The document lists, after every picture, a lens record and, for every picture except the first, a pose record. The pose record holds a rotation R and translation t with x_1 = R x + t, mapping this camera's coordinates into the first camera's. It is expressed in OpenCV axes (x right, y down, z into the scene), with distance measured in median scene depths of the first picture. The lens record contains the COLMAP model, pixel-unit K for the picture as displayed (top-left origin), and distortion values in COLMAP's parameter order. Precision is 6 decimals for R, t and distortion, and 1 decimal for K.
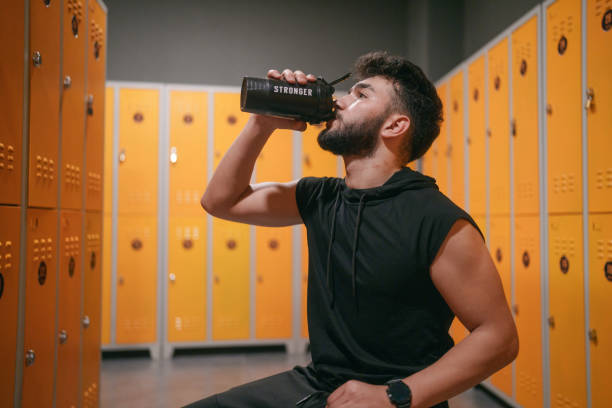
lens RADIAL K [[568.3, 0, 306.0], [0, 568.3, 204.0], [0, 0, 1]] dist [-0.010608, 0.092308]
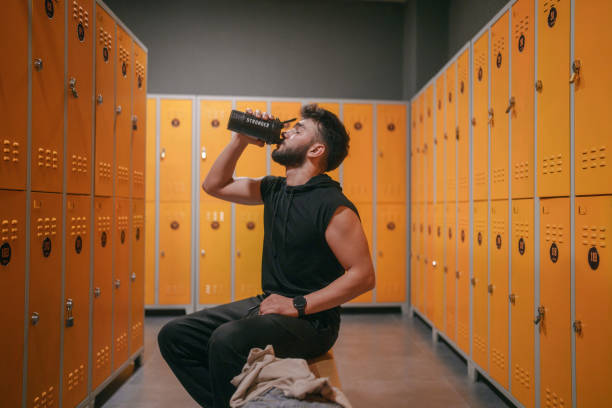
lens RADIAL K [[563.5, 0, 306.0], [0, 563.5, 204.0], [0, 0, 1]] dist [0.010886, 0.011993]
pose [[0.996723, 0.003728, -0.080805, 0.175399], [-0.001920, 0.999746, 0.022445, -0.006943], [0.080869, -0.022216, 0.996477, -0.407491]]
